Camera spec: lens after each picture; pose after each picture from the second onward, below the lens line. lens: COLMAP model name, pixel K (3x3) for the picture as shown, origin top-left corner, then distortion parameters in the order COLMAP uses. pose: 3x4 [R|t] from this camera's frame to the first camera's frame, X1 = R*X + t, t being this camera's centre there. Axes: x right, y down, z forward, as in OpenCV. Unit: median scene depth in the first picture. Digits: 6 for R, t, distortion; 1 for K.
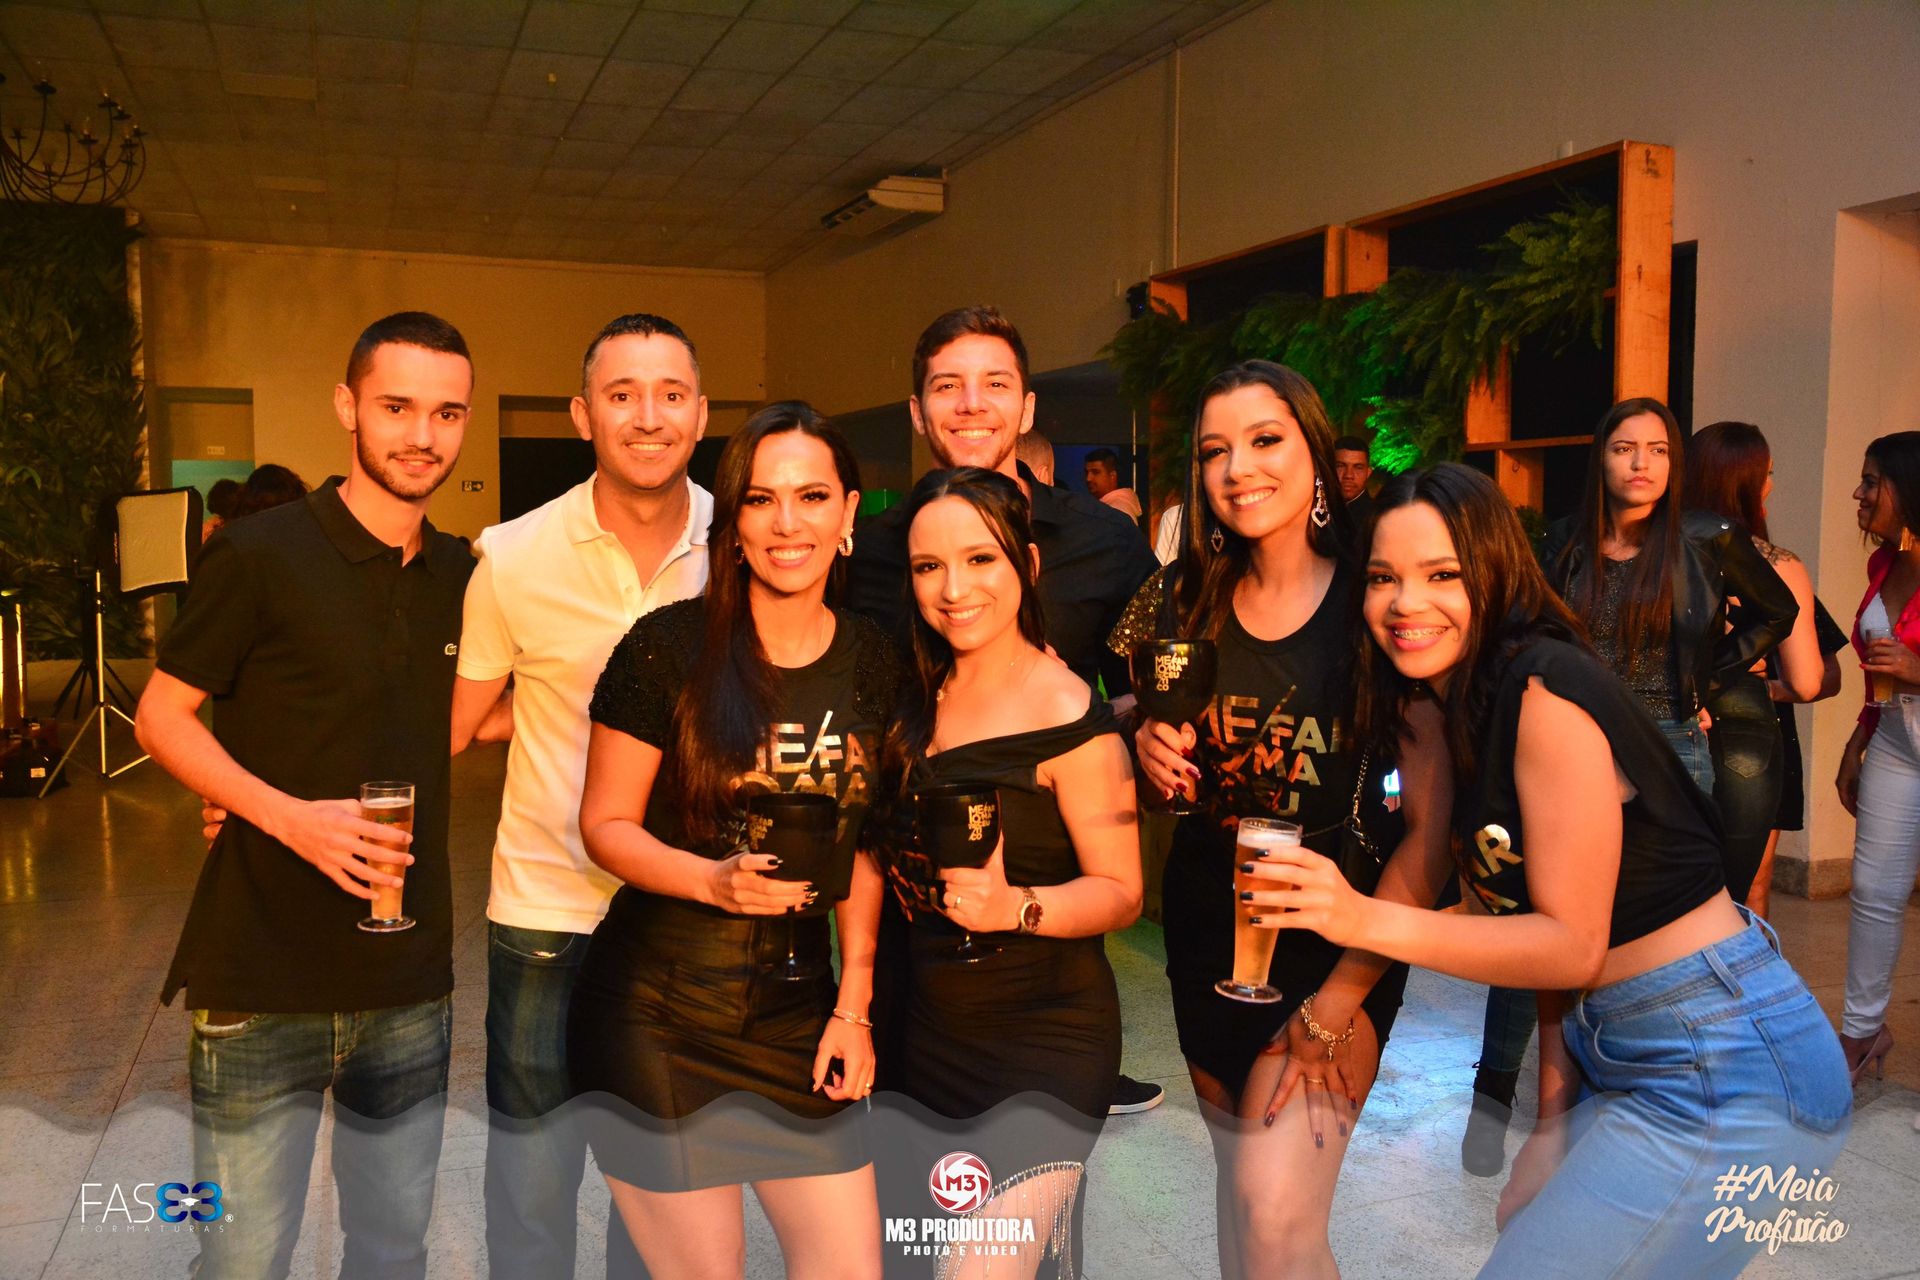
lens RADIAL K [[1668.3, 0, 960.0], [0, 1668.3, 640.0], [0, 0, 1]] dist [-0.115178, 0.193143]
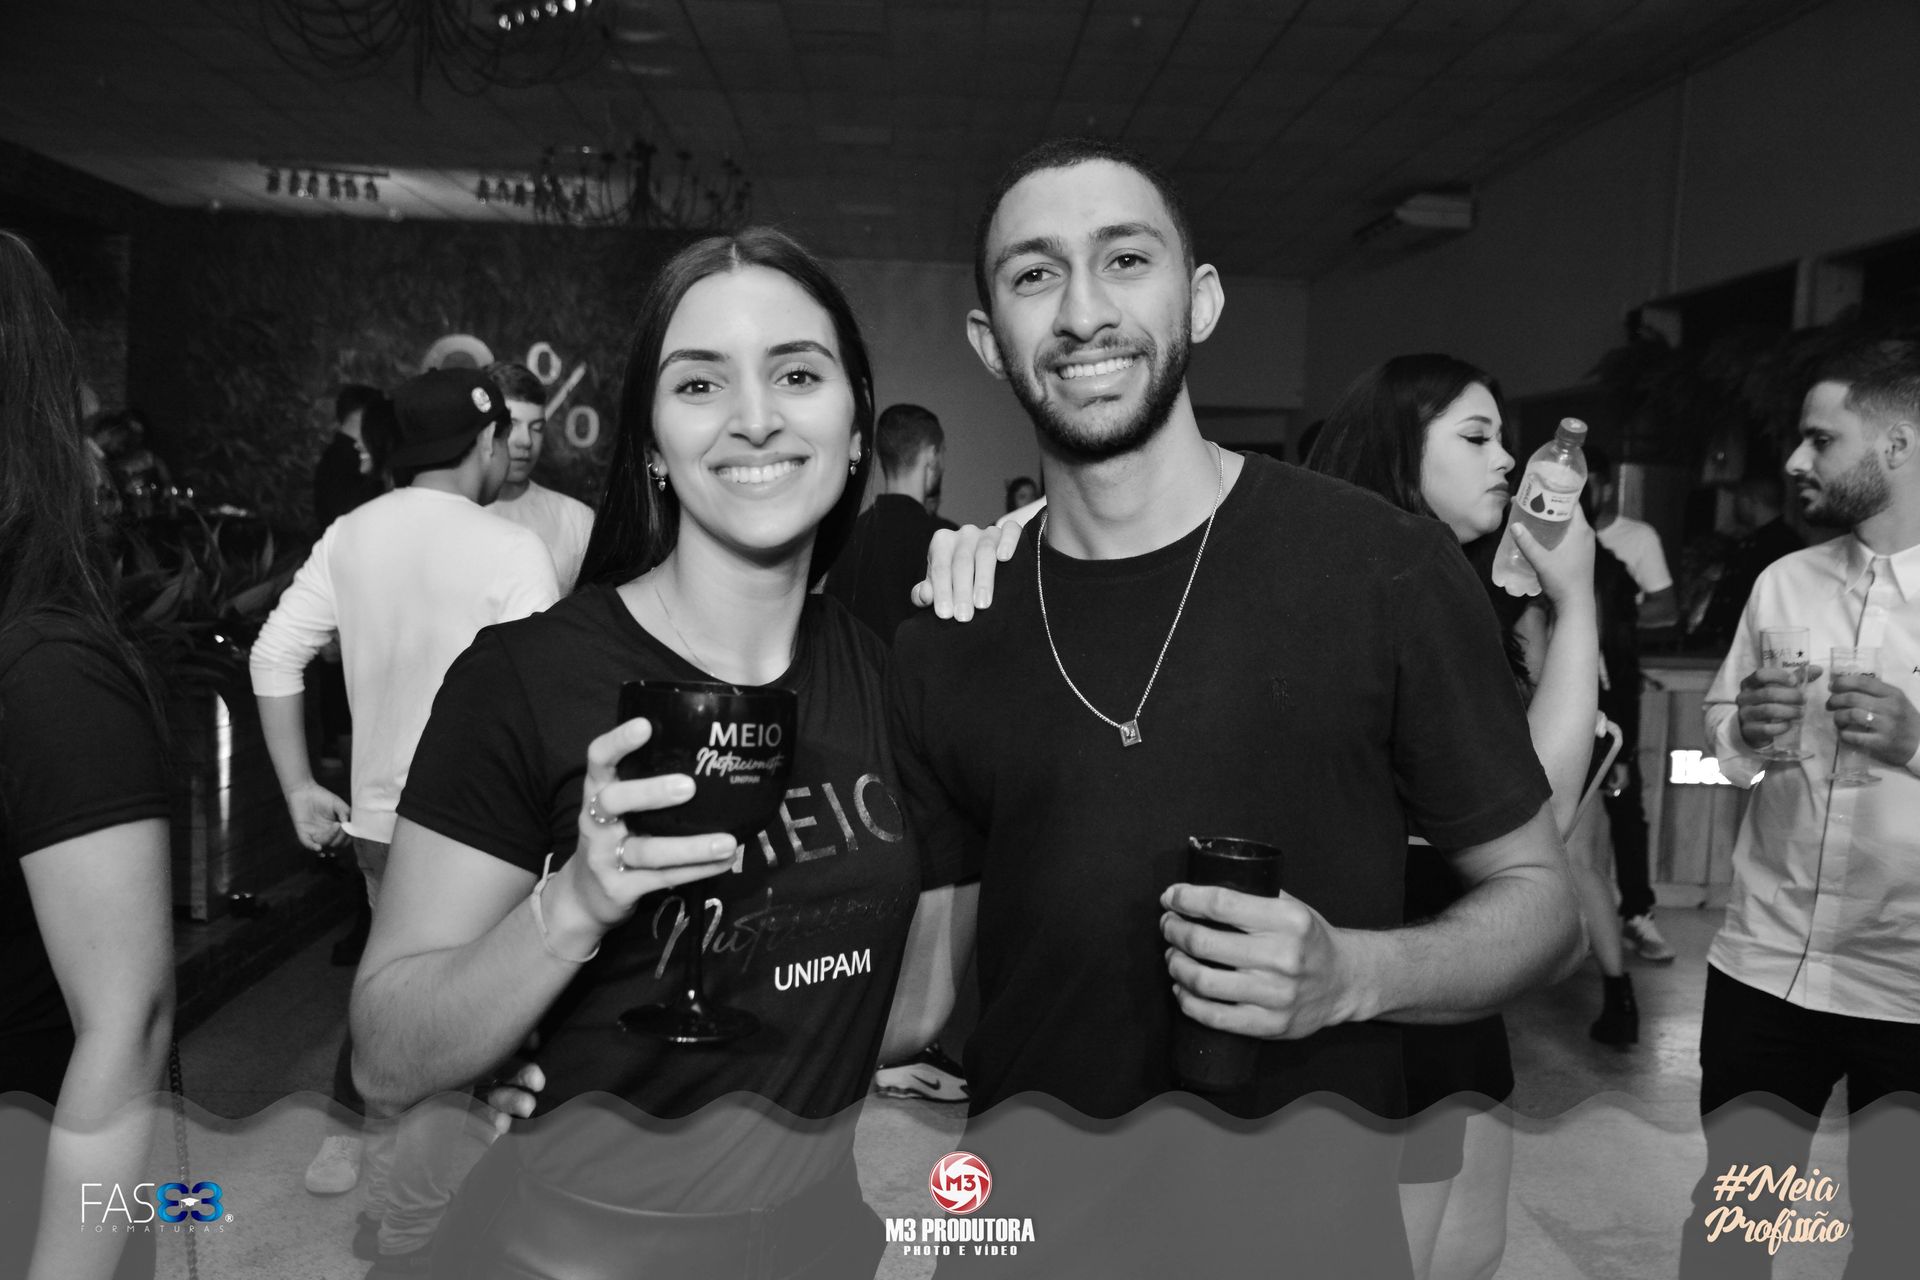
lens RADIAL K [[1816.8, 0, 960.0], [0, 1816.8, 640.0], [0, 0, 1]] dist [0.004040, 0.017027]
pose [[0.946007, 0.053196, -0.319751, 0.063061], [-0.055870, 0.998438, 0.000810, 0.008990], [0.319294, 0.017098, 0.947501, -0.146587]]
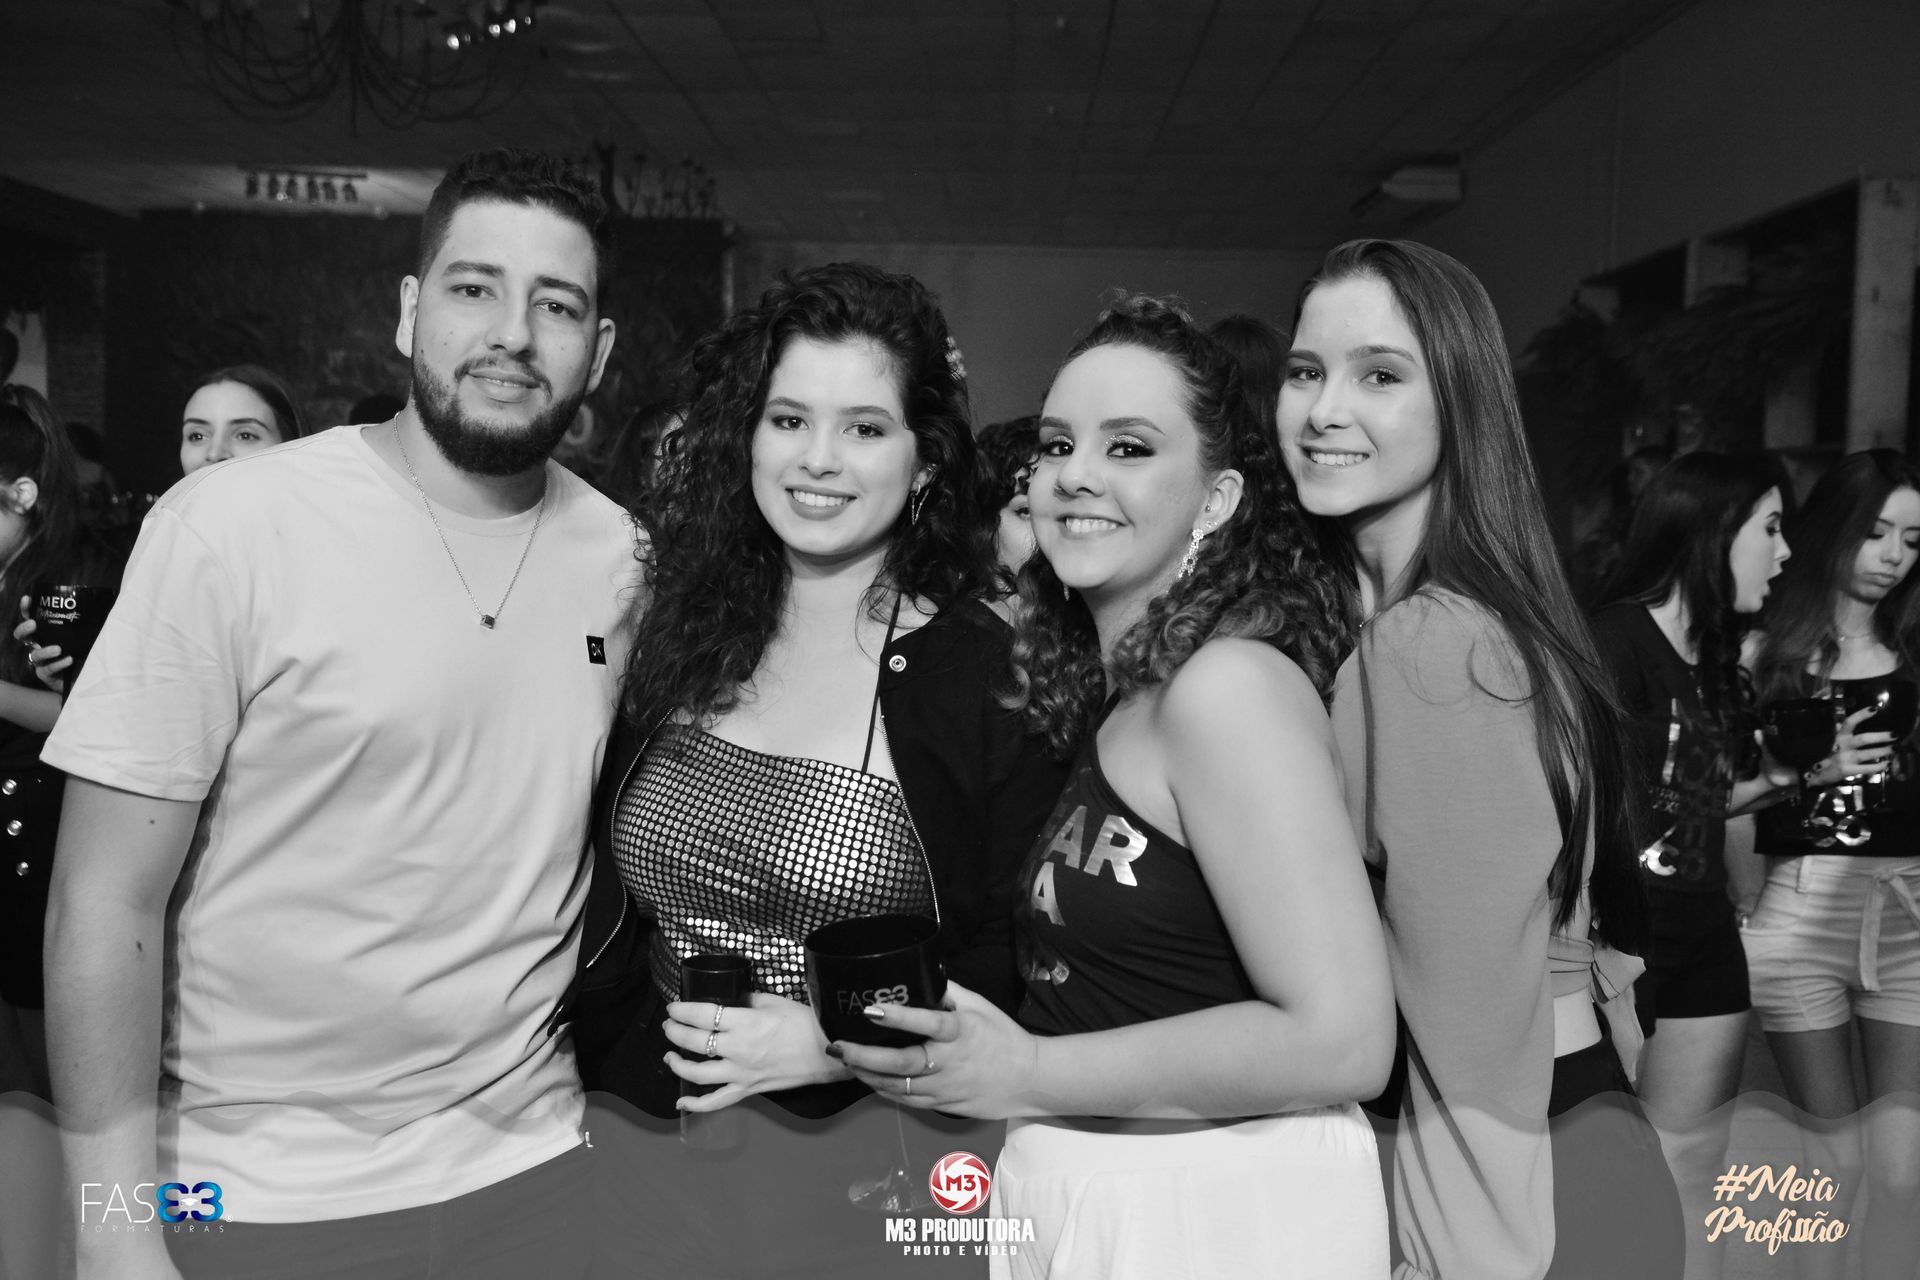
lens RADIAL K [[2075.1, 0, 960.0], [0, 2075.1, 640.0], [0, 0, 1]] dist [0.025994, 0.049993]
pose [[0.928787, 0.034772, -0.368979, 0.178613], [-0.038415, 0.999259, -0.002531, 0.016434], [0.368618, 0.016525, 0.929434, -0.252435]]
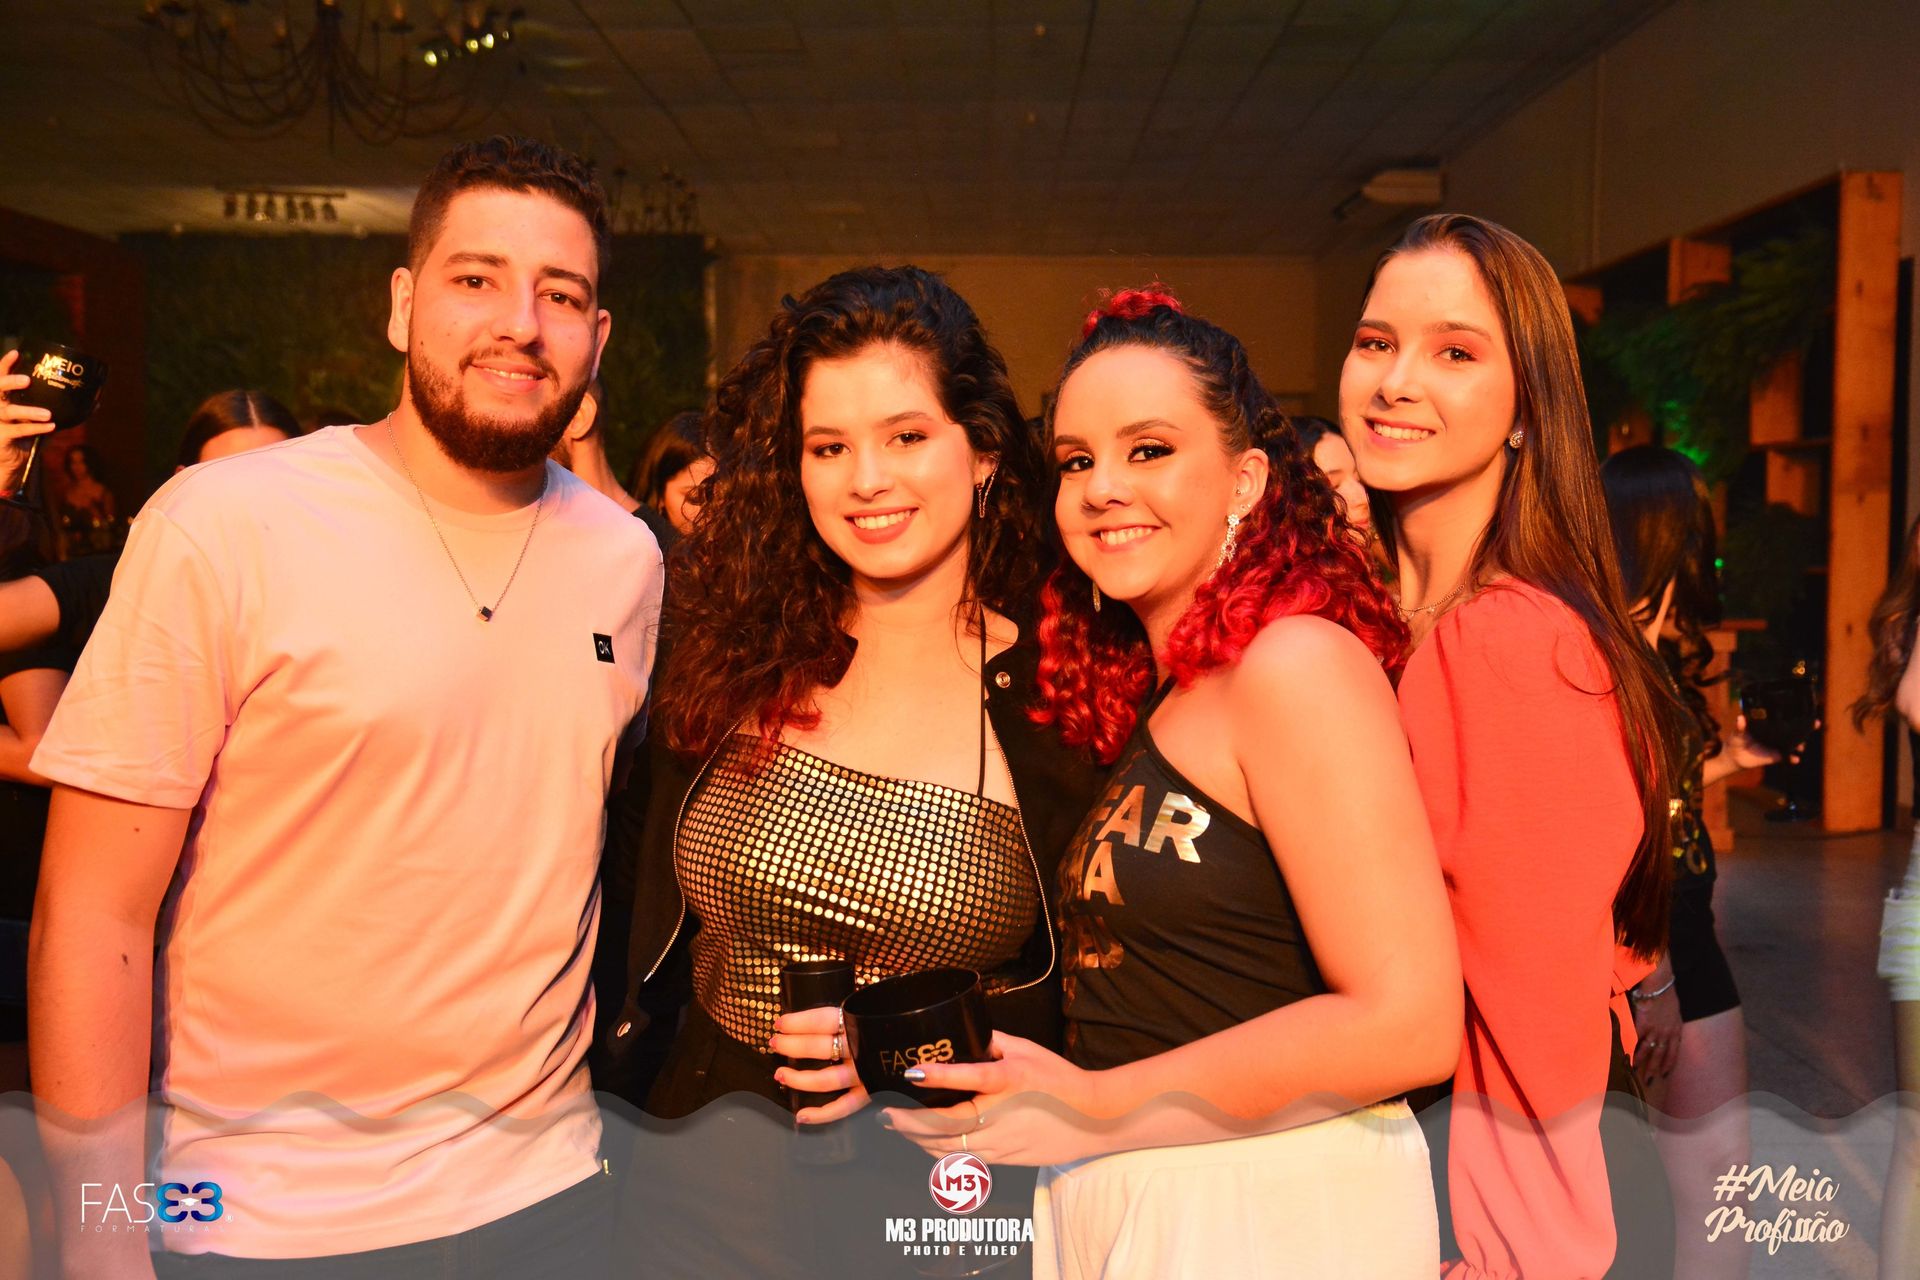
lens RADIAL K [[2071.3, 0, 960.0], [0, 2071.3, 640.0], [0, 0, 1]] dist [0.050345, 0.013627]
pose [[0.931503, 0.016795, -0.363346, 0.176929], [-0.021133, 0.999745, -0.007966, 0.017002], [0.363119, 0.015099, 0.931620, -0.250710]]
